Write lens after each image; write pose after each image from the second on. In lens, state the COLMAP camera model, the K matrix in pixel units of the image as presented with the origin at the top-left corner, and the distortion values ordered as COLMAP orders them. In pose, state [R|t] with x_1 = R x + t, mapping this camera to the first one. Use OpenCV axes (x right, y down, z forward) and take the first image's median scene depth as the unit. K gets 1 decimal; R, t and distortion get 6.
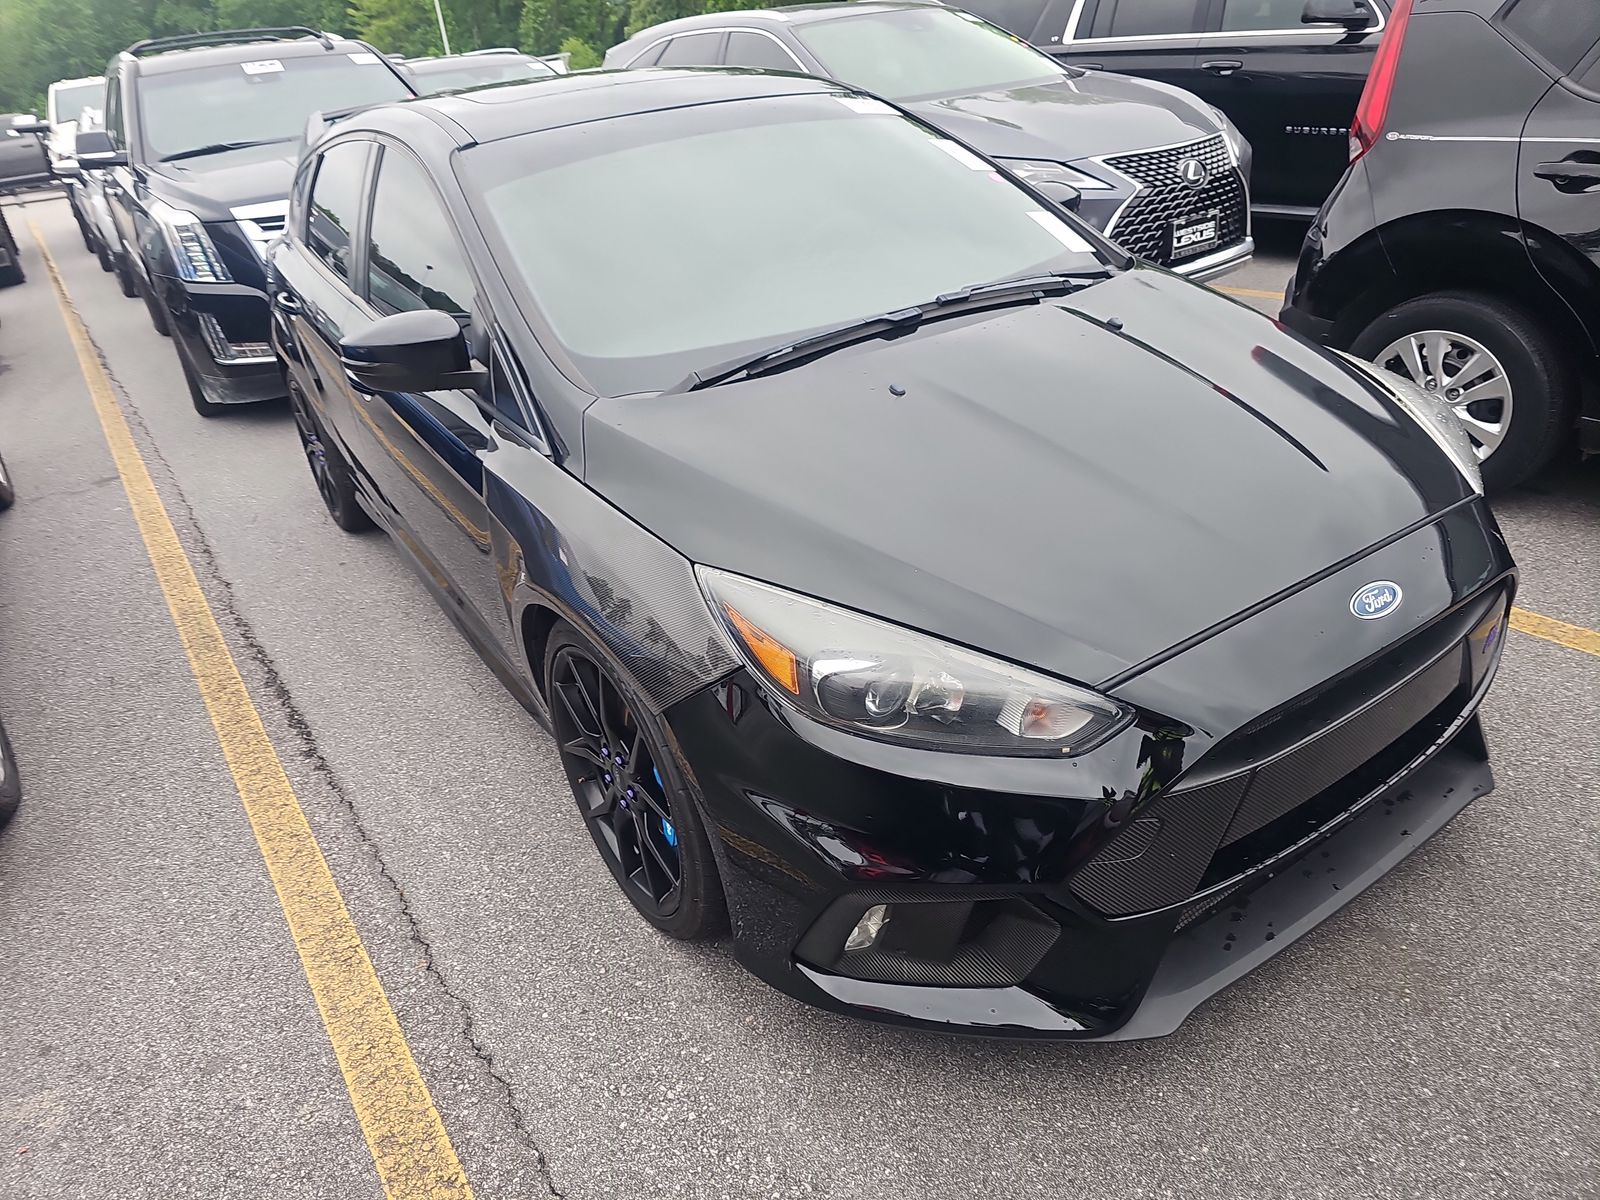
lens RADIAL K [[1081.0, 0, 790.1], [0, 1081.0, 601.2], [0, 0, 1]] dist [0.038034, -0.031486]
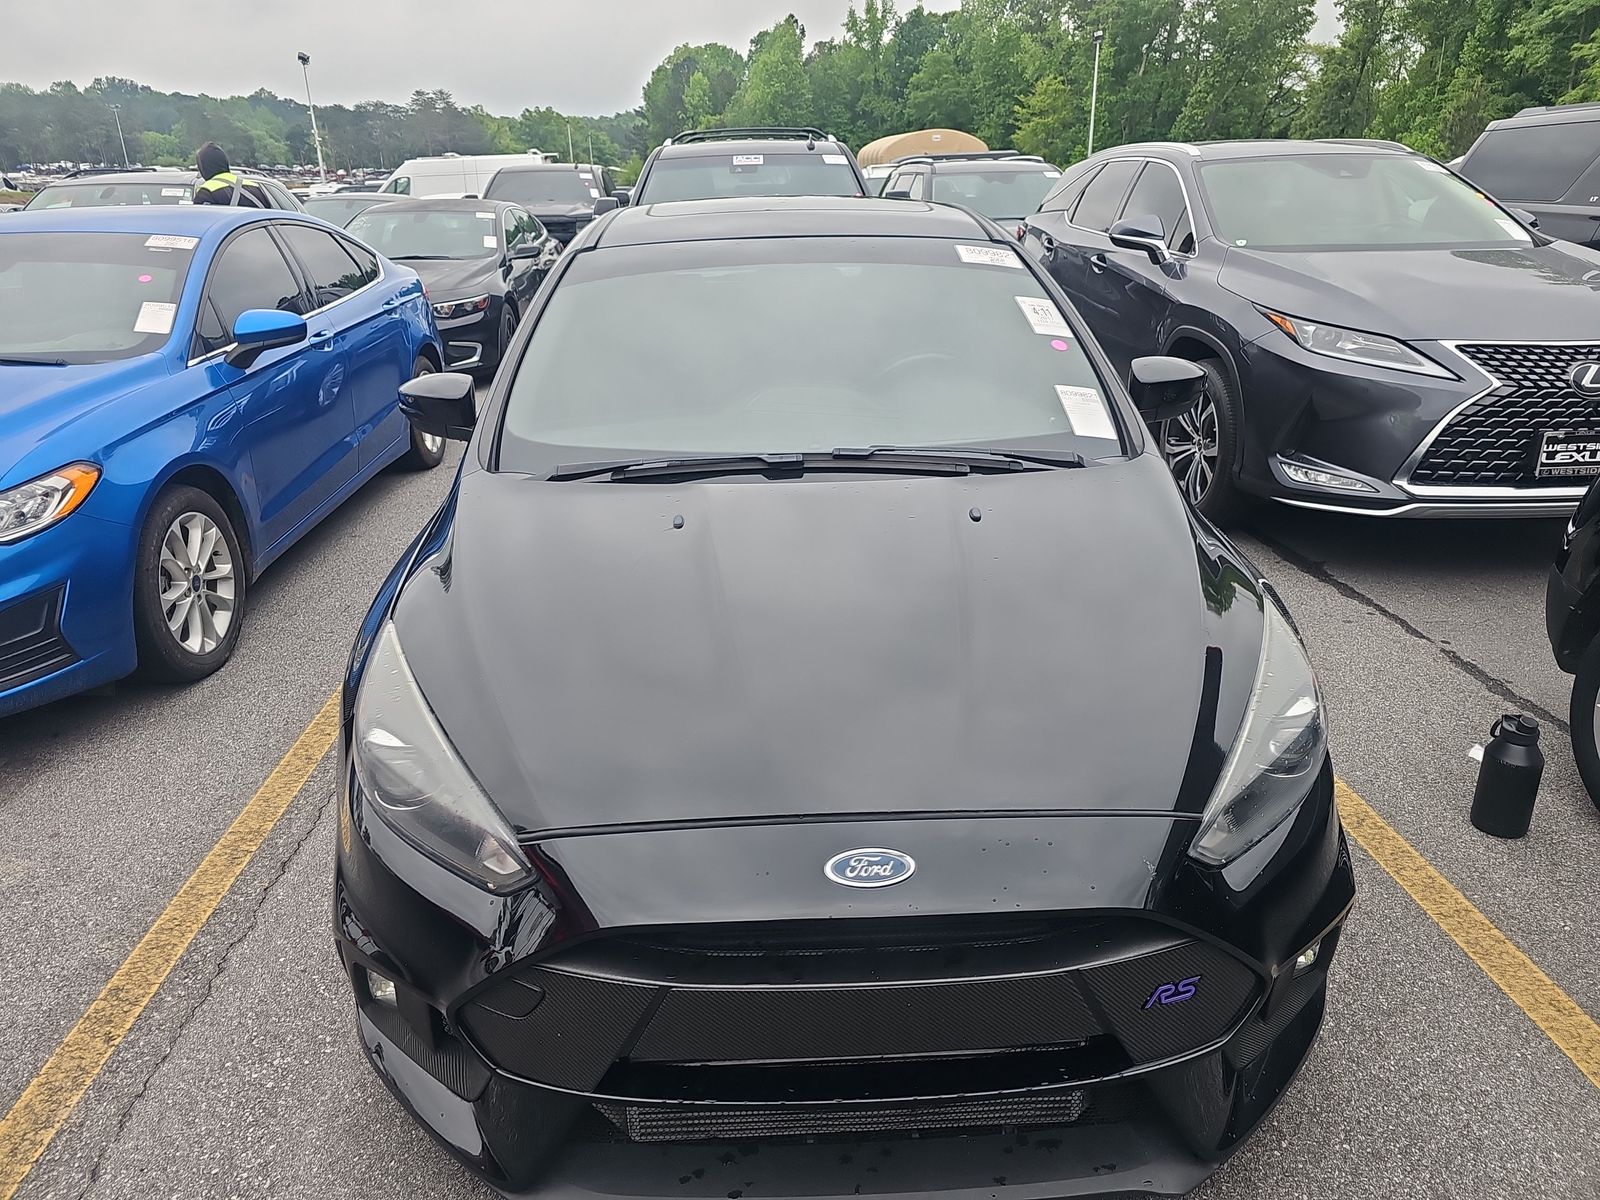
lens RADIAL K [[1081.0, 0, 788.6], [0, 1081.0, 590.3], [0, 0, 1]] dist [0.038034, -0.031486]
pose [[0.849148, 0.262321, -0.458406, 0.285331], [-0.298629, 0.954343, -0.007059, -0.065751], [0.435624, 0.142888, 0.888715, 0.055361]]
